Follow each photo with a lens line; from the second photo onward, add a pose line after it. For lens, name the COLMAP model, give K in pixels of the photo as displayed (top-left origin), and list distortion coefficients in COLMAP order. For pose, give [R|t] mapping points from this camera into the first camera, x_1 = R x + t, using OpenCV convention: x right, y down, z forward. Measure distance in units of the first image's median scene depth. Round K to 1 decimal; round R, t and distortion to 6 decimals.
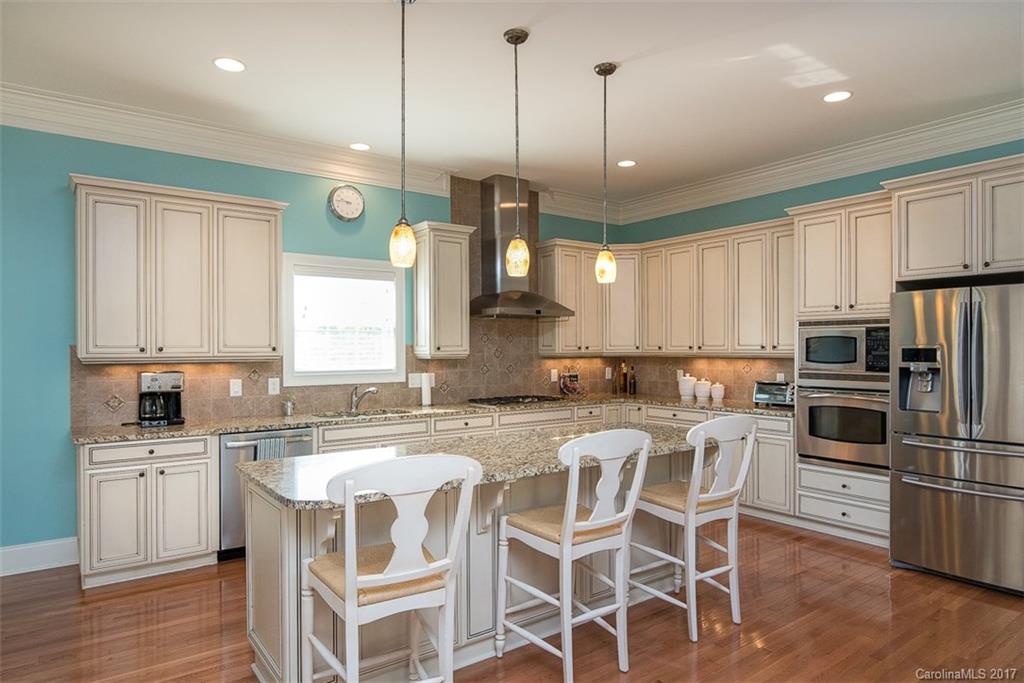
lens RADIAL K [[629.9, 0, 514.8], [0, 629.9, 344.2], [0, 0, 1]] dist [0.002642, 0.002849]
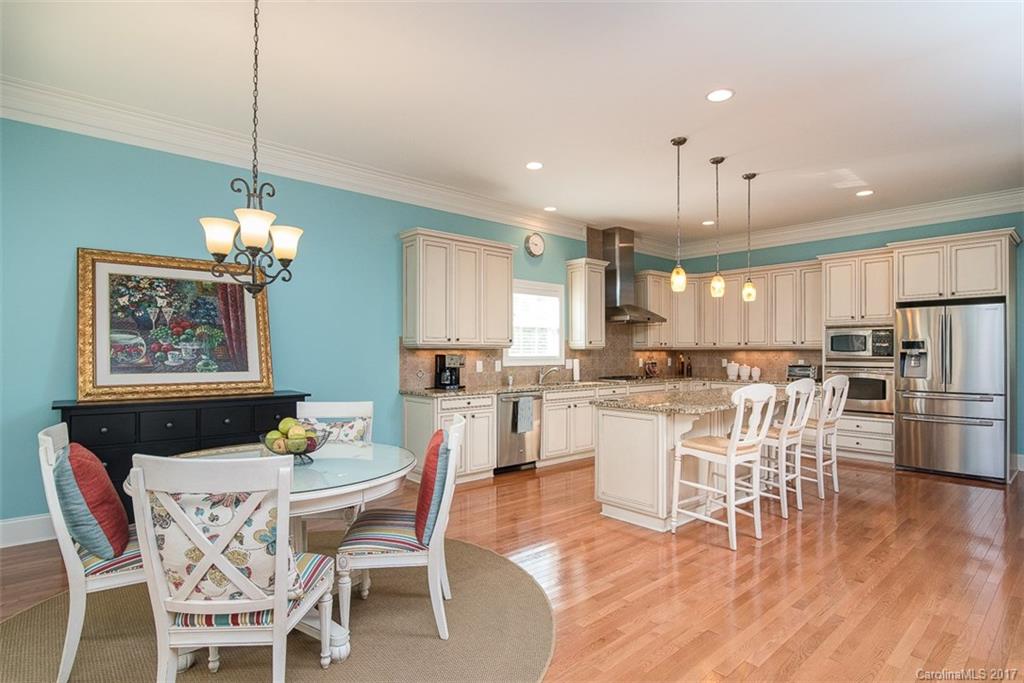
lens RADIAL K [[541.1, 0, 509.2], [0, 541.1, 344.1], [0, 0, 1]] dist [0.003636, -0.000832]
pose [[0.995275, 0.005222, 0.096955, -0.482328], [-0.004198, 0.999933, -0.010768, 0.027993], [-0.097005, 0.010310, 0.995230, -0.295025]]
